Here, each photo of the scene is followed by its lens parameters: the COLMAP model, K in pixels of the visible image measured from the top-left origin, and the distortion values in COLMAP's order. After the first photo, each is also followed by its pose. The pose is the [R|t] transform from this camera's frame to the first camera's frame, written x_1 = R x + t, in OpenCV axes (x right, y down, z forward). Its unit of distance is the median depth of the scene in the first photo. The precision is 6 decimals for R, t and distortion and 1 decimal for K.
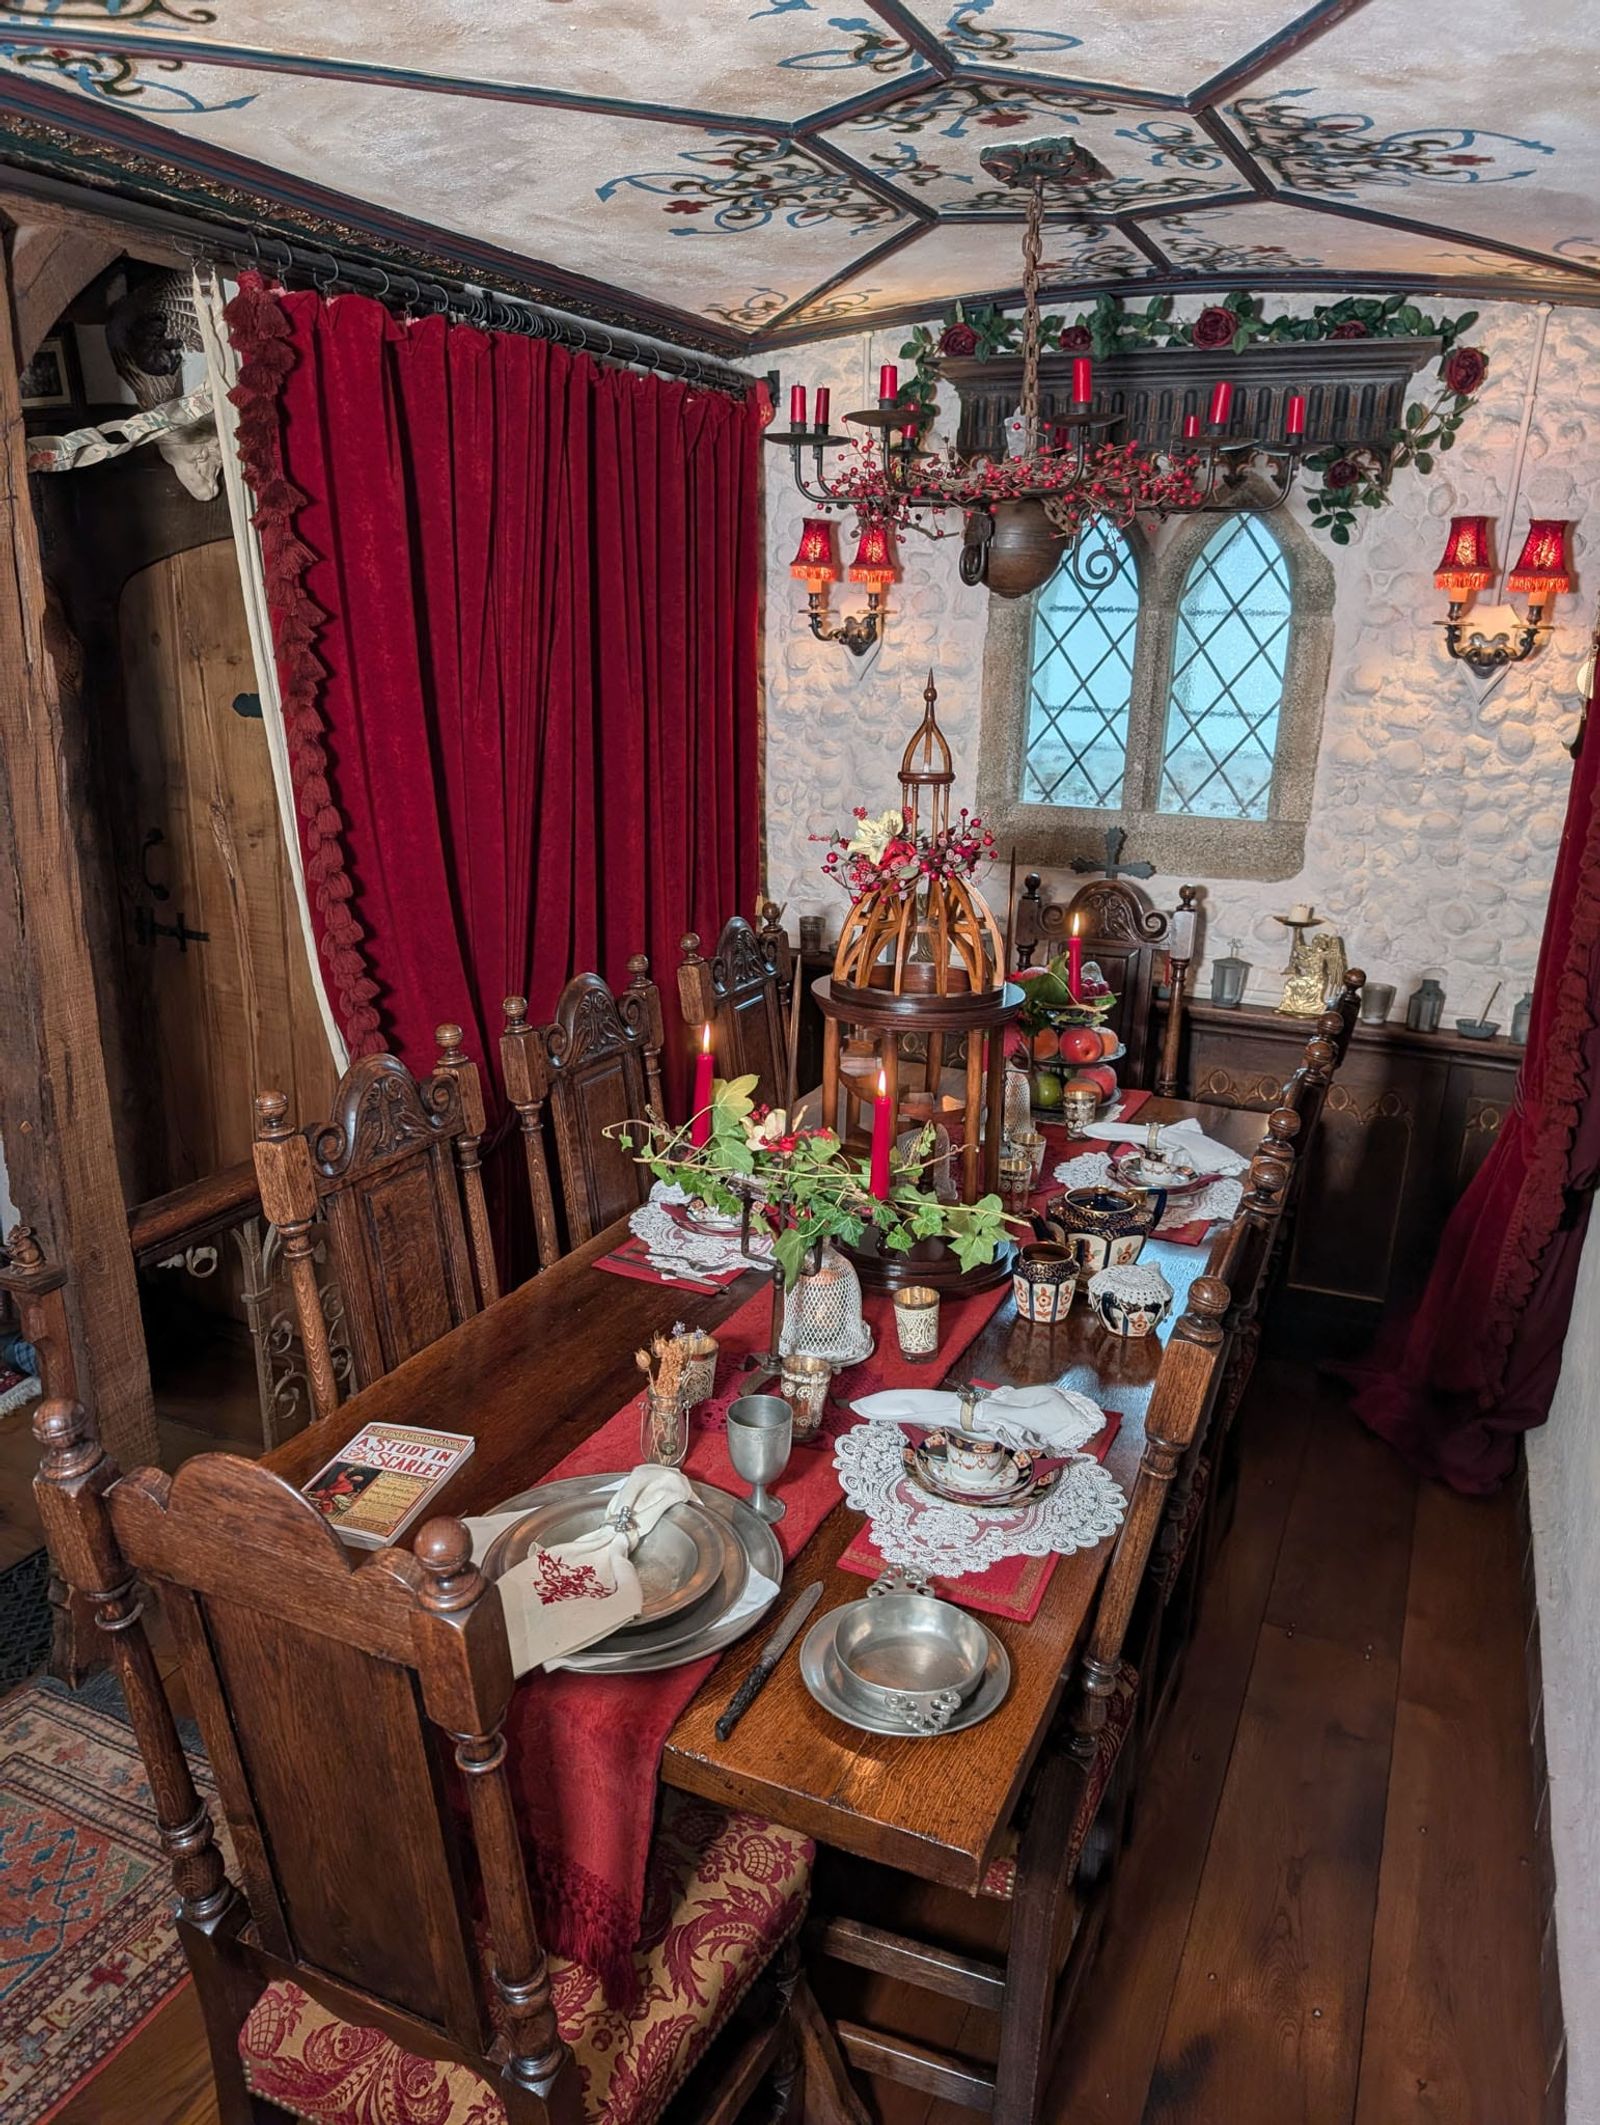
lens RADIAL K [[1530.5, 0, 796.0], [0, 1530.5, 1071.7], [0, 0, 1]] dist [0.023619, -0.018873]
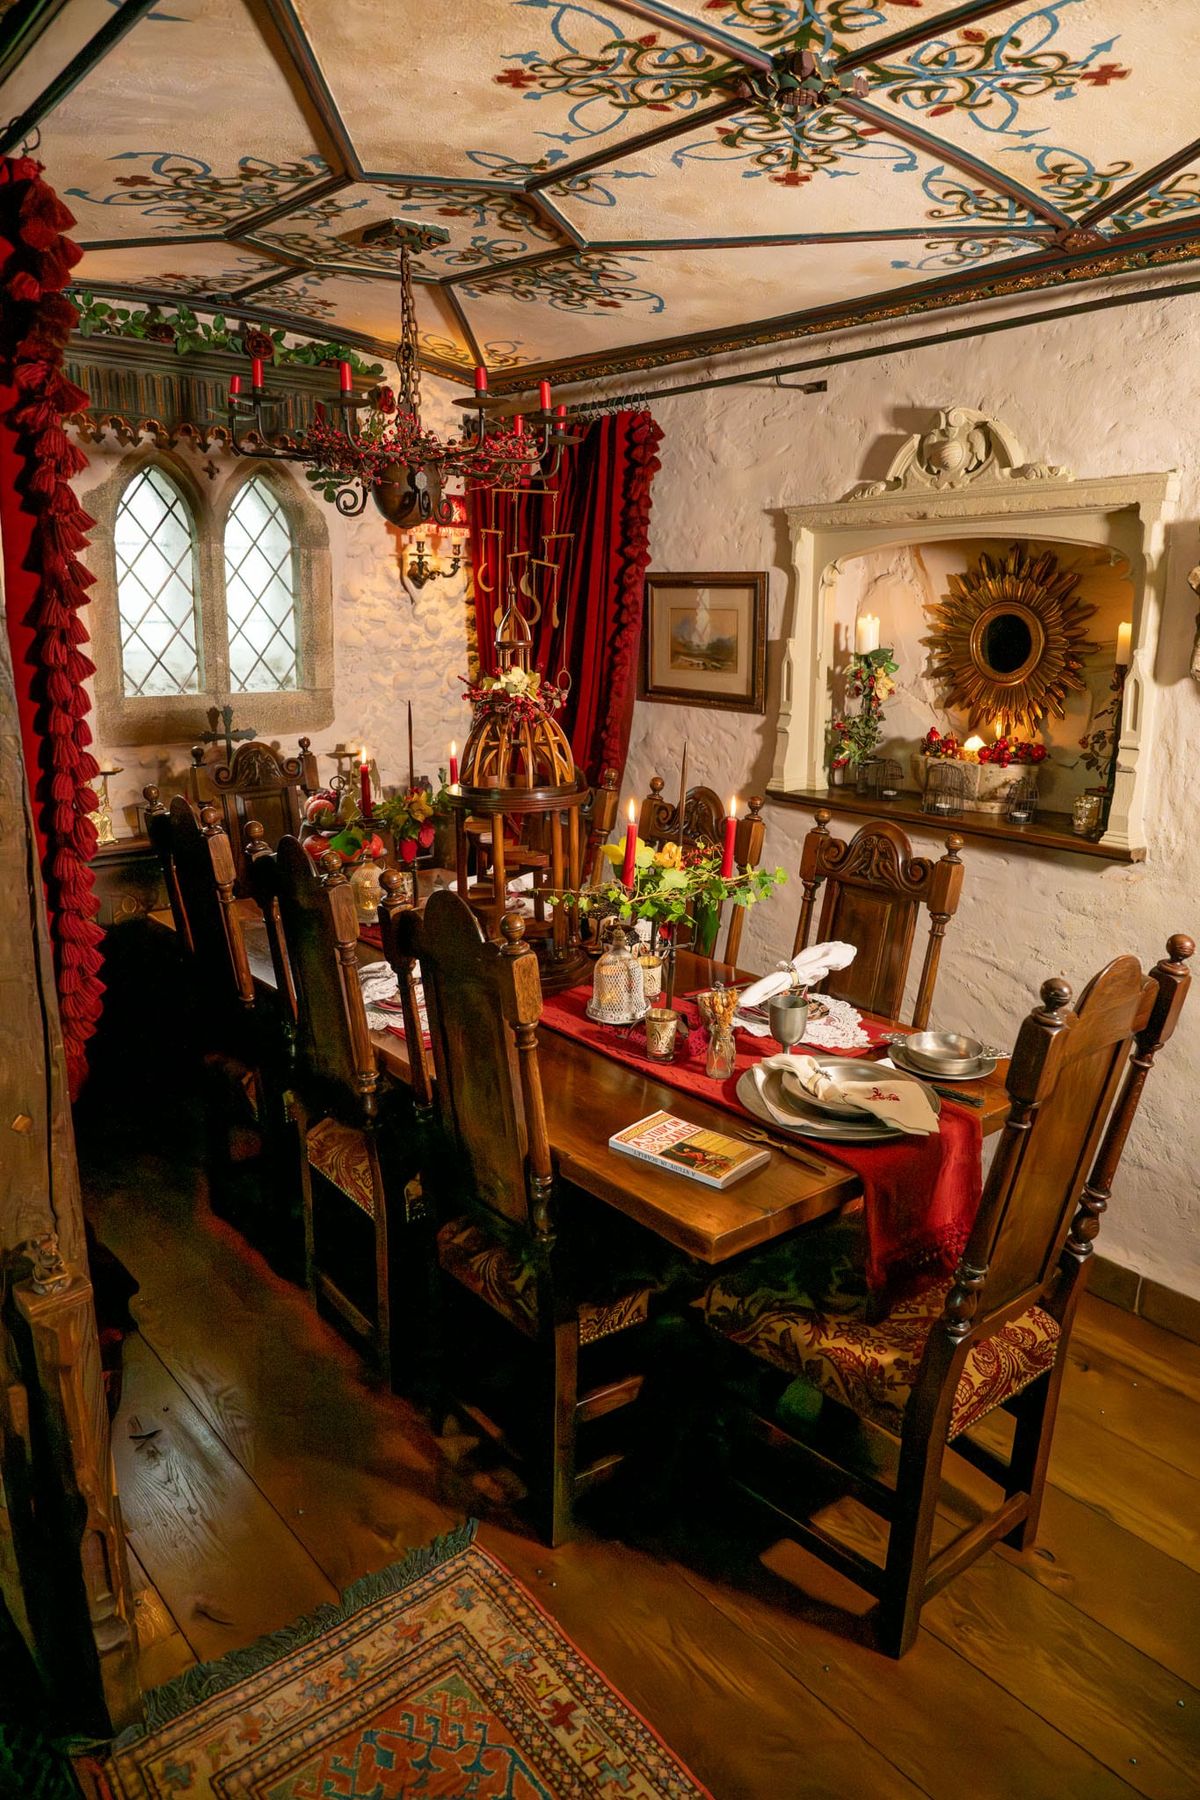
lens RADIAL K [[1179.7, 0, 597.6], [0, 1179.7, 898.0], [0, 0, 1]] dist [-0.001487, 0.001108]
pose [[0.433240, -0.240702, 0.868542, -0.625929], [0.254658, 0.957102, 0.138218, -0.062689], [-0.864553, 0.161300, 0.475952, 0.278240]]
